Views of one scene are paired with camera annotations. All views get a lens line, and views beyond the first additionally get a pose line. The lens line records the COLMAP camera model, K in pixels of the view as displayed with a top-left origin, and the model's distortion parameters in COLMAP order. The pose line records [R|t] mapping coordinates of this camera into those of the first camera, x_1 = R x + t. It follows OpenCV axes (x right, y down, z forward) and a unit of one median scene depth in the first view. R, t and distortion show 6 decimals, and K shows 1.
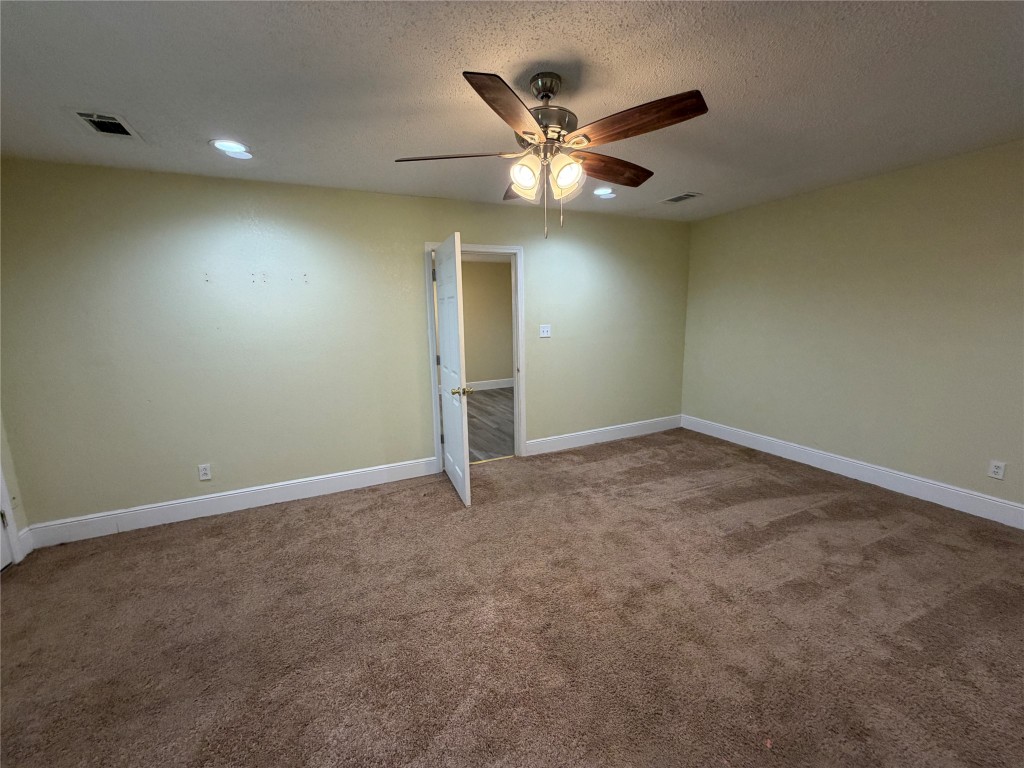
lens RADIAL K [[405.4, 0, 496.6], [0, 405.4, 396.4], [0, 0, 1]] dist [-0.000046, -0.000044]
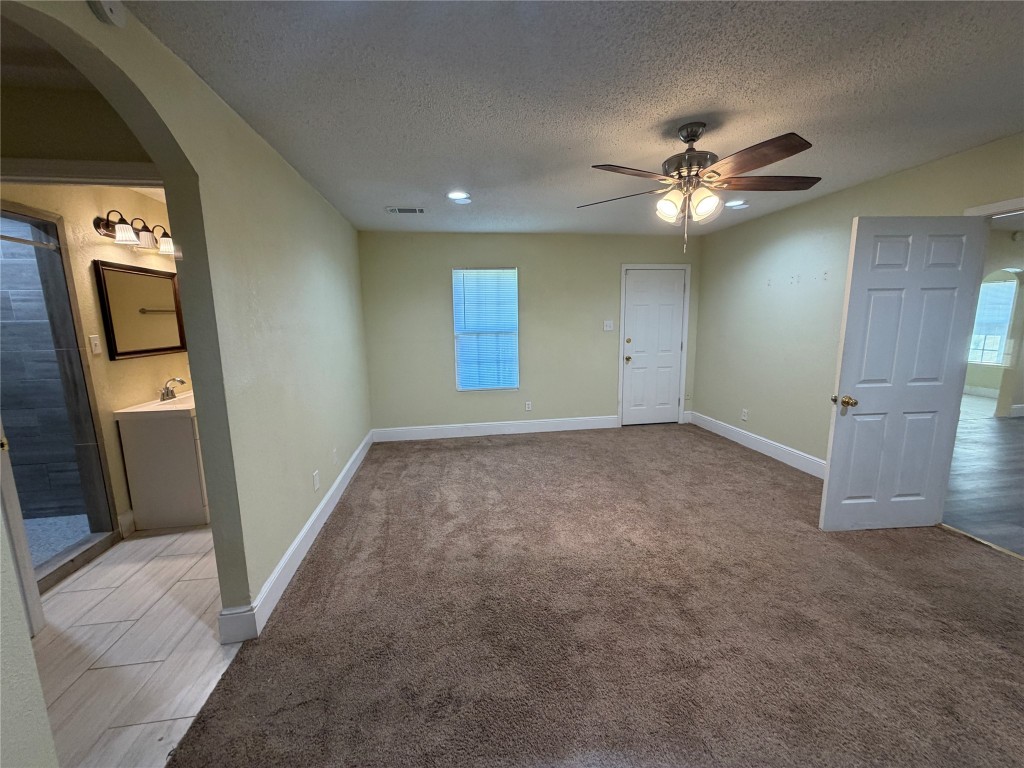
lens RADIAL K [[412.7, 0, 515.0], [0, 412.7, 384.7], [0, 0, 1]] dist [0.001160, 0.000290]
pose [[-0.256140, 0.185715, -0.948632, 1.280685], [-0.170762, 0.957243, 0.233508, -0.179058], [0.951437, 0.221801, -0.213475, 0.710910]]
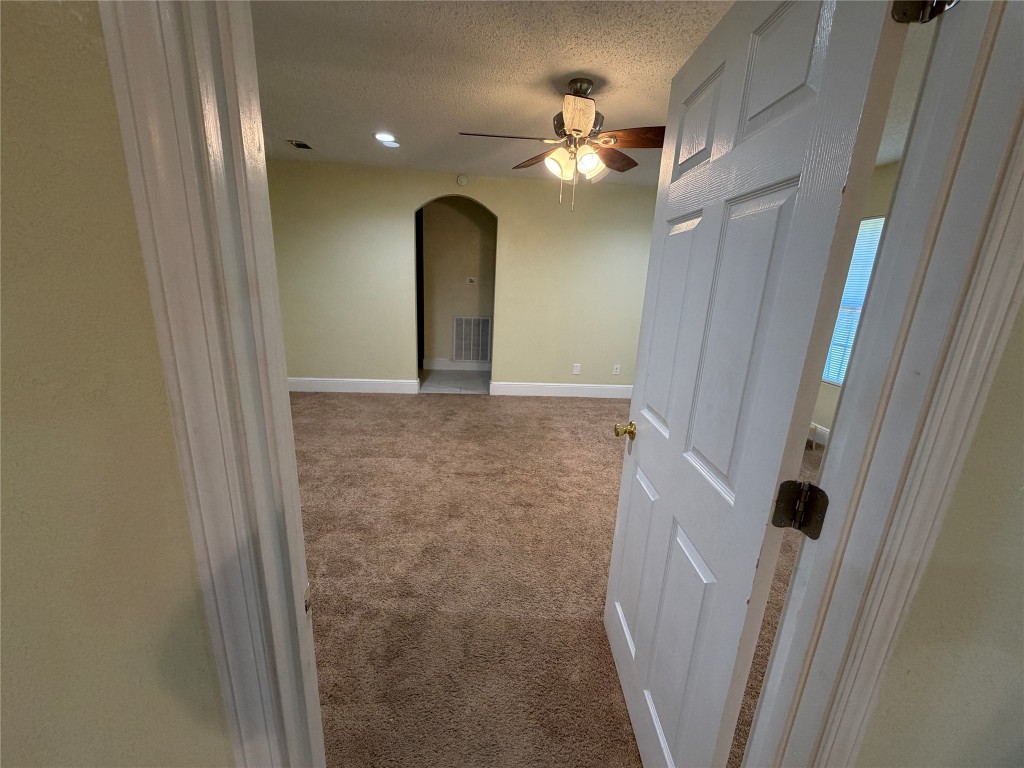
lens RADIAL K [[408.6, 0, 508.6], [0, 408.6, 384.0], [0, 0, 1]] dist [0.000230, -0.000189]
pose [[-0.945209, -0.096890, 0.311755, -0.122615], [0.048322, 0.902903, 0.427120, -0.385739], [-0.322868, 0.418783, -0.848750, 1.998547]]
